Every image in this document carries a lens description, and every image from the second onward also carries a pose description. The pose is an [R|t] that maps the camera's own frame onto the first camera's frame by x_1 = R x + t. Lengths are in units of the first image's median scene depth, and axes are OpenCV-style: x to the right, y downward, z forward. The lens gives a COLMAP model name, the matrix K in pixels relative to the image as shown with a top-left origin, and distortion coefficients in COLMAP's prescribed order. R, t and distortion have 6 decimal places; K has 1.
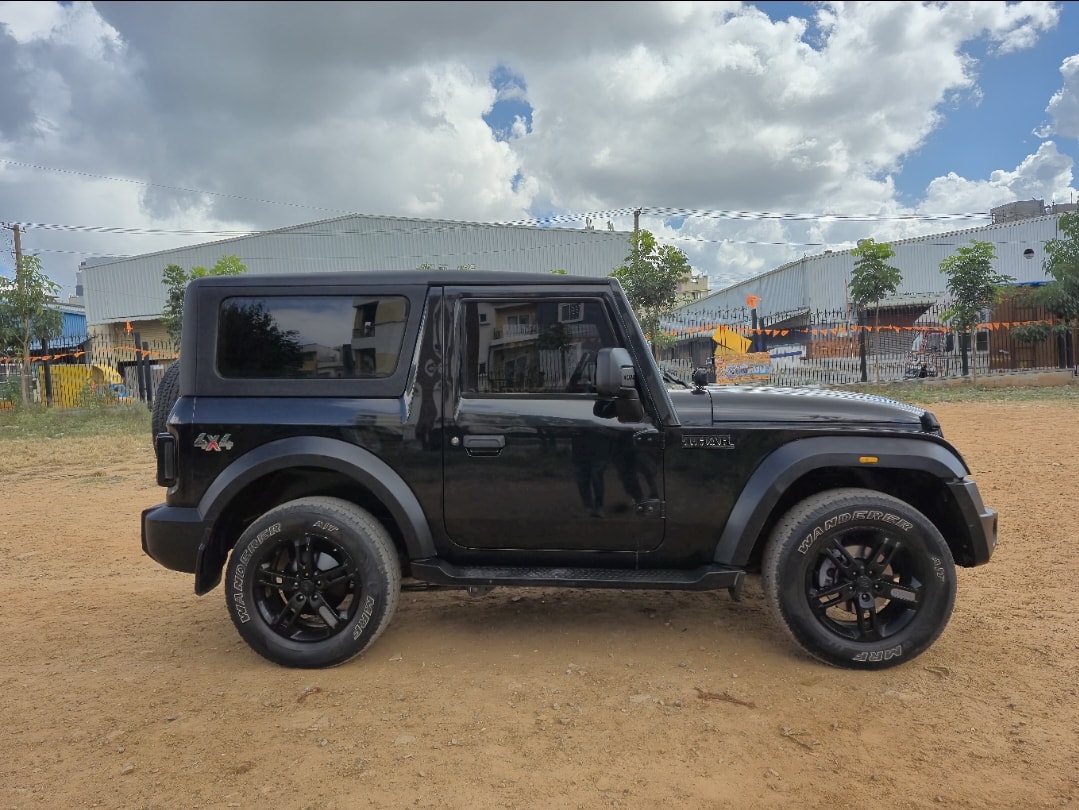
lens RADIAL K [[747.1, 0, 543.2], [0, 747.1, 437.1], [0, 0, 1]] dist [0.008363, -0.002379]
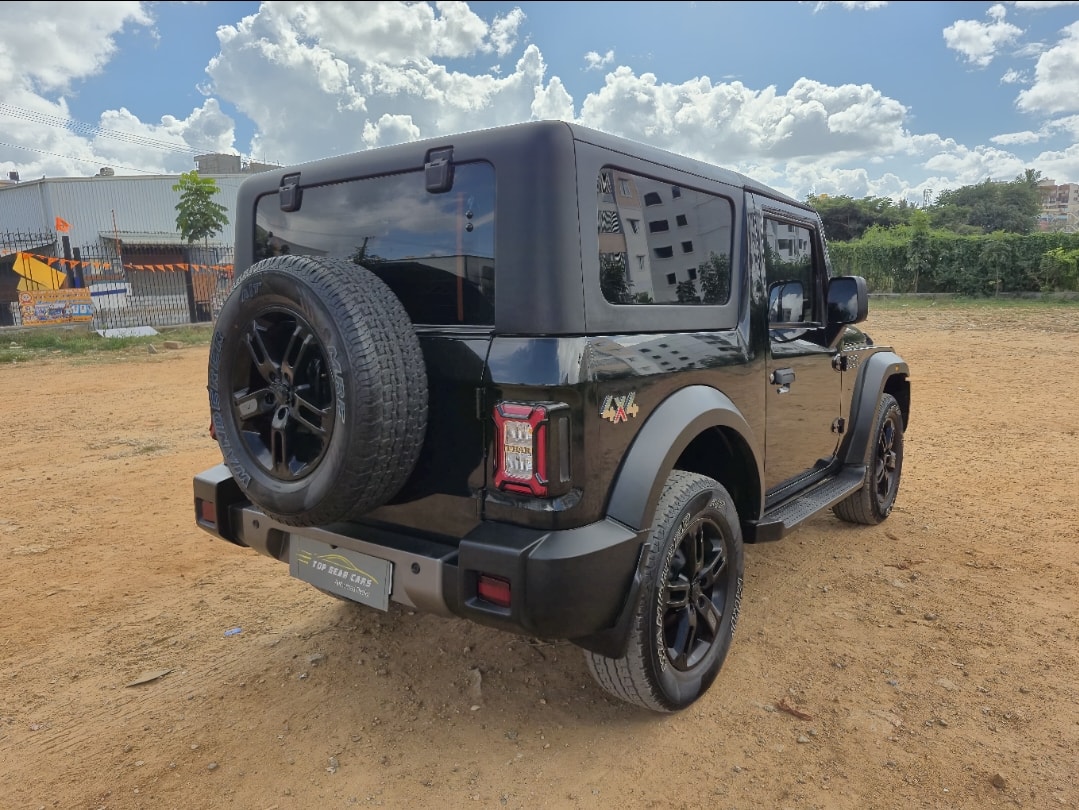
lens RADIAL K [[747.0, 0, 531.4], [0, 747.0, 427.0], [0, 0, 1]] dist [0.011057, -0.006887]
pose [[0.563048, -0.124821, 0.816944, -0.982712], [0.073499, 0.992174, 0.100938, -0.044995], [-0.823149, 0.003212, 0.567816, 0.715371]]
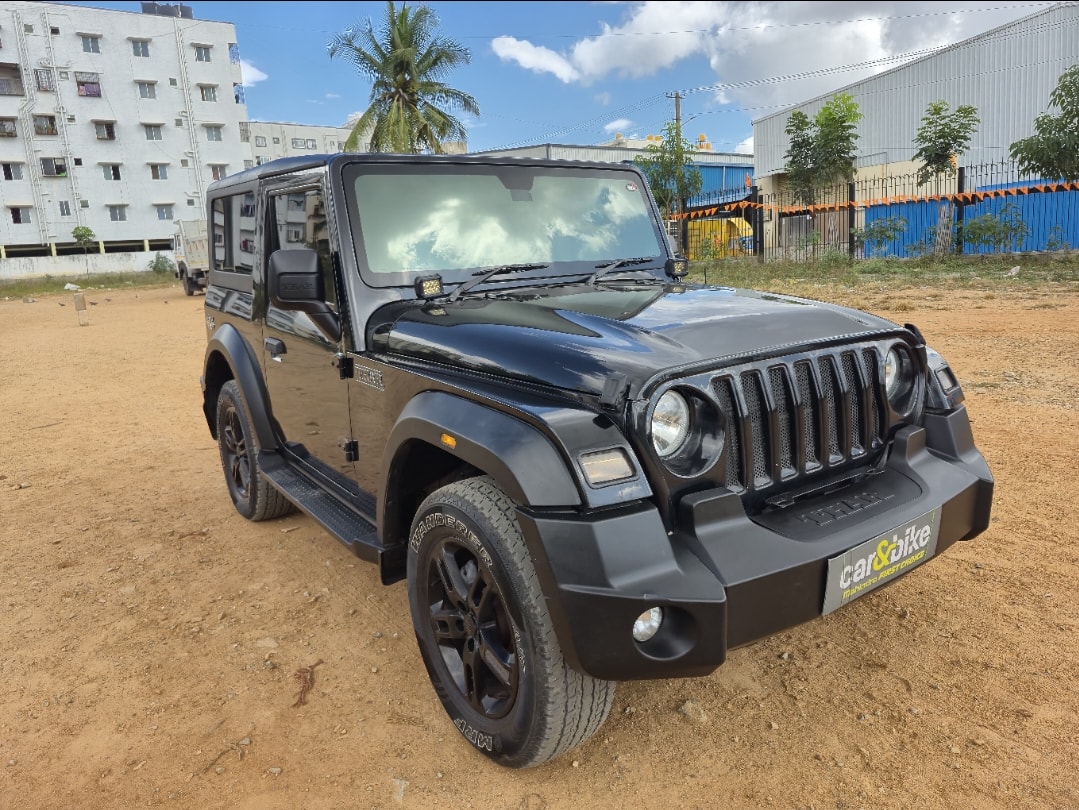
lens RADIAL K [[764.9, 0, 539.5], [0, 764.9, 405.0], [0, 0, 1]] dist [0.052352, -0.062102]
pose [[0.628361, 0.163843, -0.760472, 0.889016], [-0.047035, 0.983782, 0.173091, -0.101156], [0.776498, -0.072994, 0.625877, 0.610519]]
